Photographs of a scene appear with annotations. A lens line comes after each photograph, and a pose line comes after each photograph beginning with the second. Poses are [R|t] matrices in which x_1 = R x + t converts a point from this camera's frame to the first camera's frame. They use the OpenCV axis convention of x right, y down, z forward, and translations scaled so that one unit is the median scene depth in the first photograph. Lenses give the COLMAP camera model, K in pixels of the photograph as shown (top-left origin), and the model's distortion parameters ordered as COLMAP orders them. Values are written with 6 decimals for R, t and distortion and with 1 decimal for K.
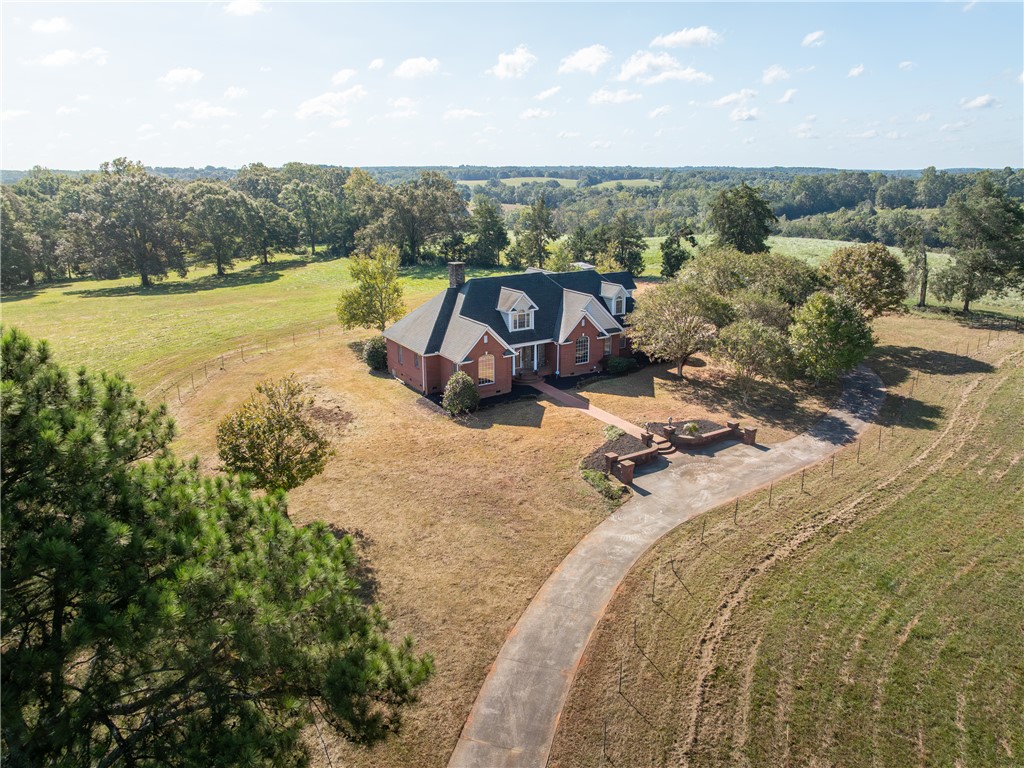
lens RADIAL K [[730.0, 0, 510.9], [0, 730.0, 377.8], [0, 0, 1]] dist [-0.031943, 0.007024]
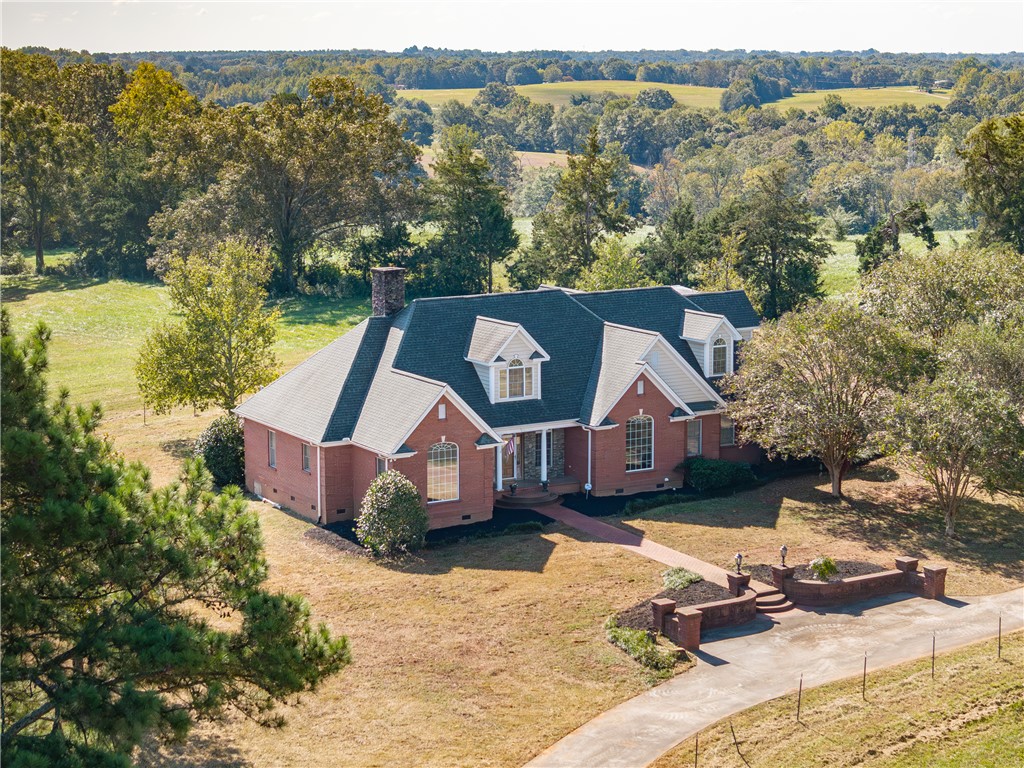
lens RADIAL K [[2047.9, 0, 513.2], [0, 2047.9, 385.0], [0, 0, 1]] dist [-0.098585, 0.000000]
pose [[0.999880, 0.003514, -0.015107, 0.033221], [-0.005305, 0.992728, -0.120260, 0.090620], [0.014575, 0.120326, 0.992627, -0.385244]]
